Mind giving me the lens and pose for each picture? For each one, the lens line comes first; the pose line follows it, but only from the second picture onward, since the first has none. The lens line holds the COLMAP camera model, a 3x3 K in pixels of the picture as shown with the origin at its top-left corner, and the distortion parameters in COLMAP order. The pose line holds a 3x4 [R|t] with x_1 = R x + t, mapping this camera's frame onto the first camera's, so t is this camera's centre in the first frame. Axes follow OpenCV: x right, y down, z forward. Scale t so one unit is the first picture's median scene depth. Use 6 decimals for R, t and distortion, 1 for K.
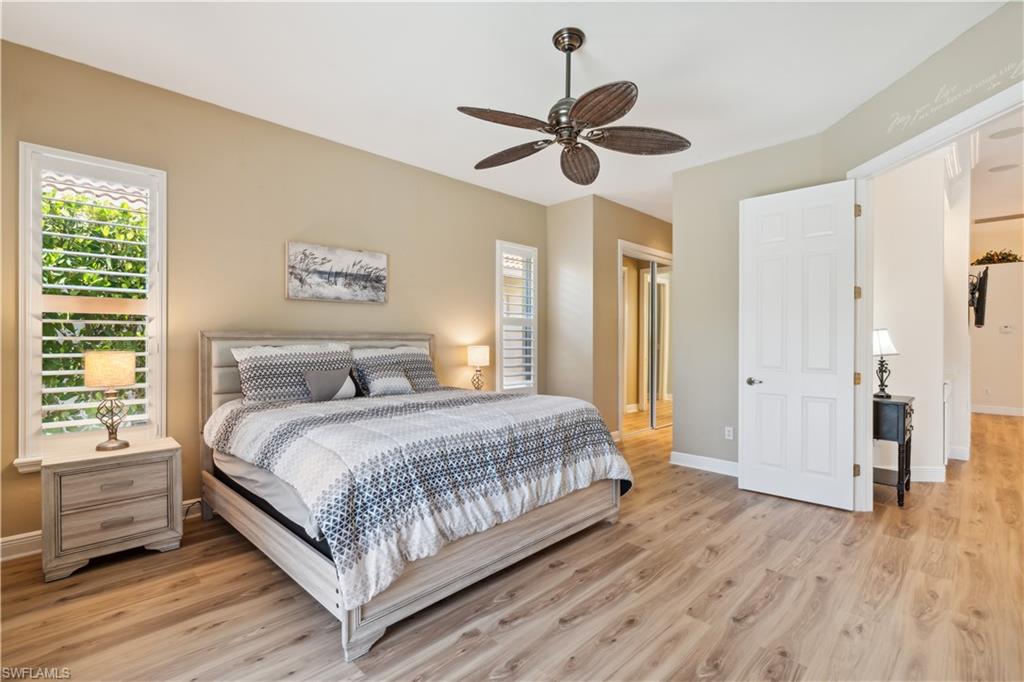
lens RADIAL K [[464.3, 0, 519.3], [0, 464.3, 341.8], [0, 0, 1]] dist [0.003927, 0.000380]
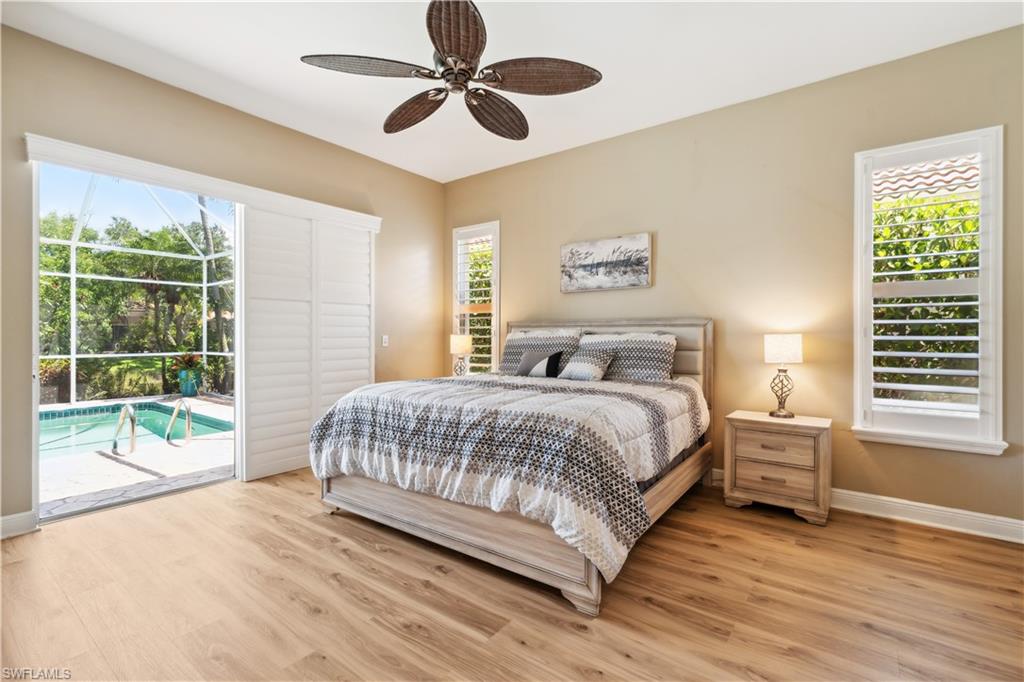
lens RADIAL K [[464.3, 0, 516.7], [0, 464.3, 338.6], [0, 0, 1]] dist [0.003927, 0.000380]
pose [[0.142241, 0.022380, -0.989579, 0.676246], [0.007890, 0.999687, 0.023743, -0.001620], [0.989801, -0.011185, 0.142020, 0.682642]]
